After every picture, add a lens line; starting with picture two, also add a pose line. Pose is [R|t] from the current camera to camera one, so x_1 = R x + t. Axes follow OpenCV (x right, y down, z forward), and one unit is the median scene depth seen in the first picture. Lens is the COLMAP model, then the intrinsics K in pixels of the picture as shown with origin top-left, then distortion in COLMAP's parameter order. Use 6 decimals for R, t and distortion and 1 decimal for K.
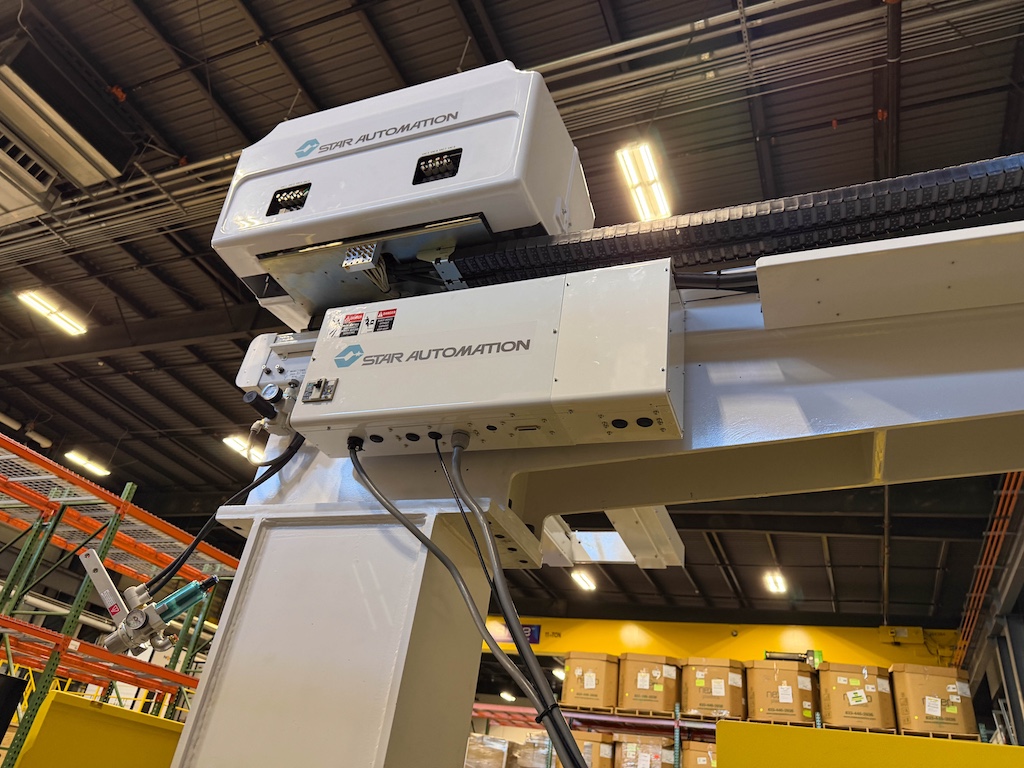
lens RADIAL K [[726.2, 0, 506.9], [0, 726.2, 382.9], [0, 0, 1]] dist [0.084417, -0.094493]
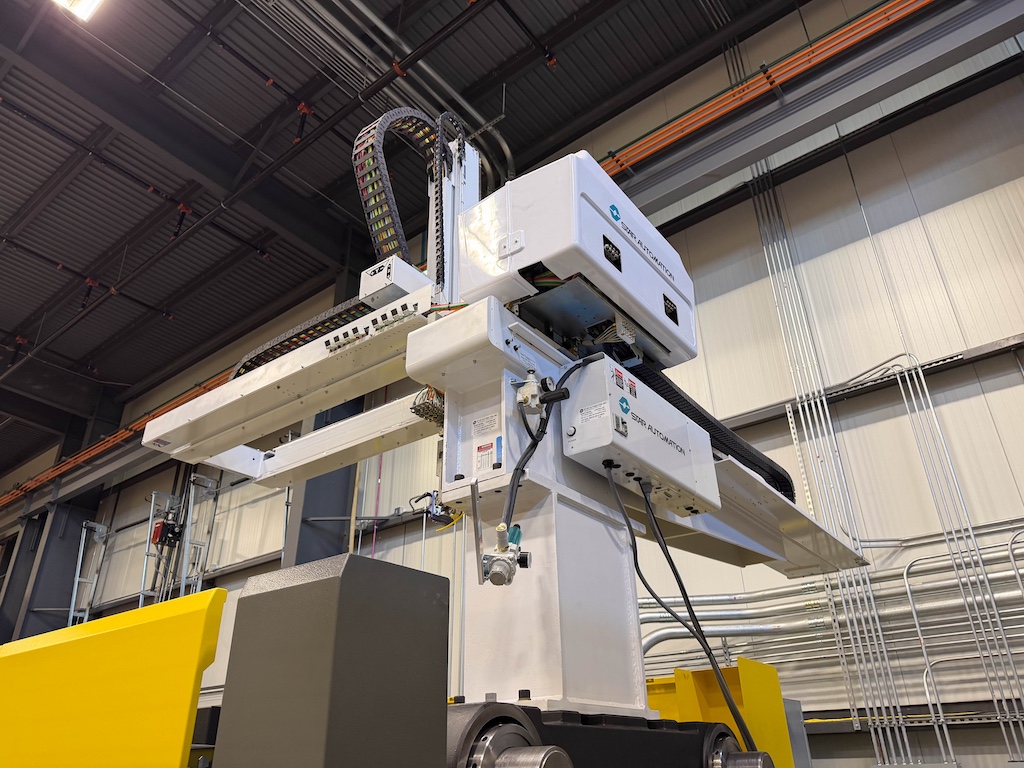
lens RADIAL K [[722.4, 0, 515.4], [0, 722.4, 380.1], [0, 0, 1]] dist [0.112464, -0.159878]
pose [[0.261484, 0.322933, 0.909583, -1.407412], [-0.463484, 0.868622, -0.175149, 0.237829], [-0.846645, -0.375779, 0.376805, 0.581736]]
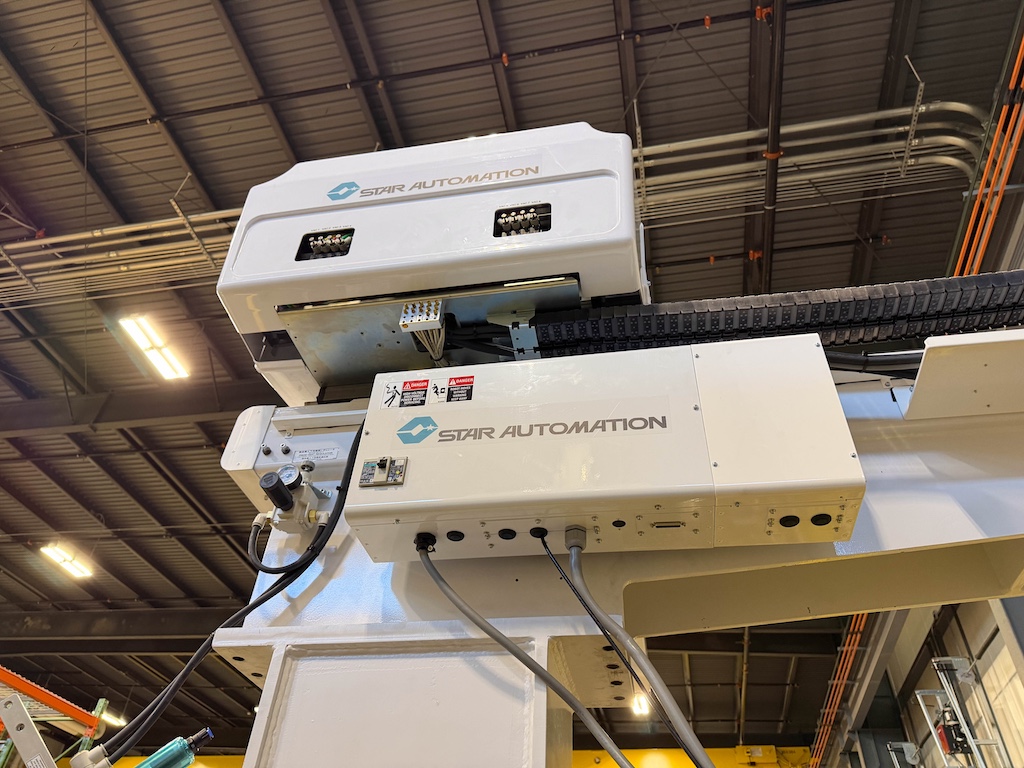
lens RADIAL K [[722.4, 0, 515.4], [0, 722.4, 380.1], [0, 0, 1]] dist [0.112464, -0.159878]
pose [[0.977424, 0.058738, 0.202958, -0.245739], [-0.026447, 0.987038, -0.158296, 0.028589], [-0.209626, 0.149354, 0.966308, 0.175798]]
